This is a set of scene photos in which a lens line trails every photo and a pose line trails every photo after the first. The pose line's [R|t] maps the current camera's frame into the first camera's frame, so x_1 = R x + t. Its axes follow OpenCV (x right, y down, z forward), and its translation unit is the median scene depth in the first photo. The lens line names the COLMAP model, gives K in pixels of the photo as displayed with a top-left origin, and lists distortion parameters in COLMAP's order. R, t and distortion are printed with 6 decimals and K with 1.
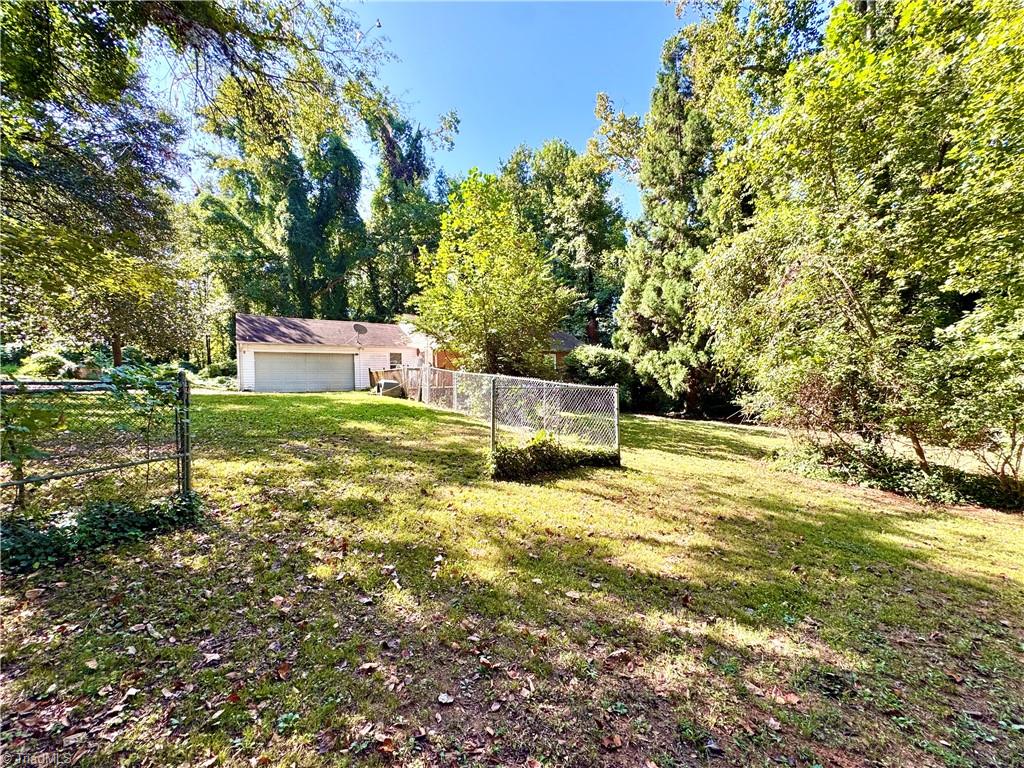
lens RADIAL K [[409.0, 0, 512.0], [0, 409.0, 384.0], [0, 0, 1]] dist [-0.009229, 0.000338]
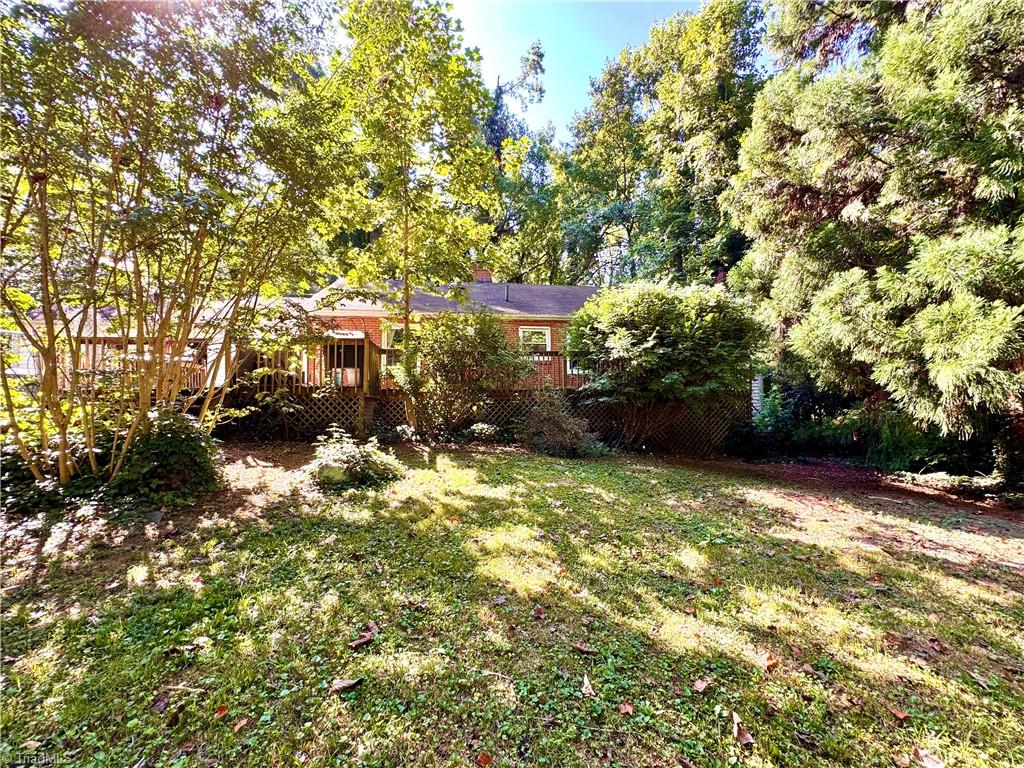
lens RADIAL K [[409.0, 0, 512.0], [0, 409.0, 384.0], [0, 0, 1]] dist [-0.009229, 0.000338]
pose [[0.905681, -0.016341, -0.423645, 0.246354], [-0.009952, 0.998162, -0.059776, 0.021715], [0.423843, 0.058354, 0.903854, 0.628186]]
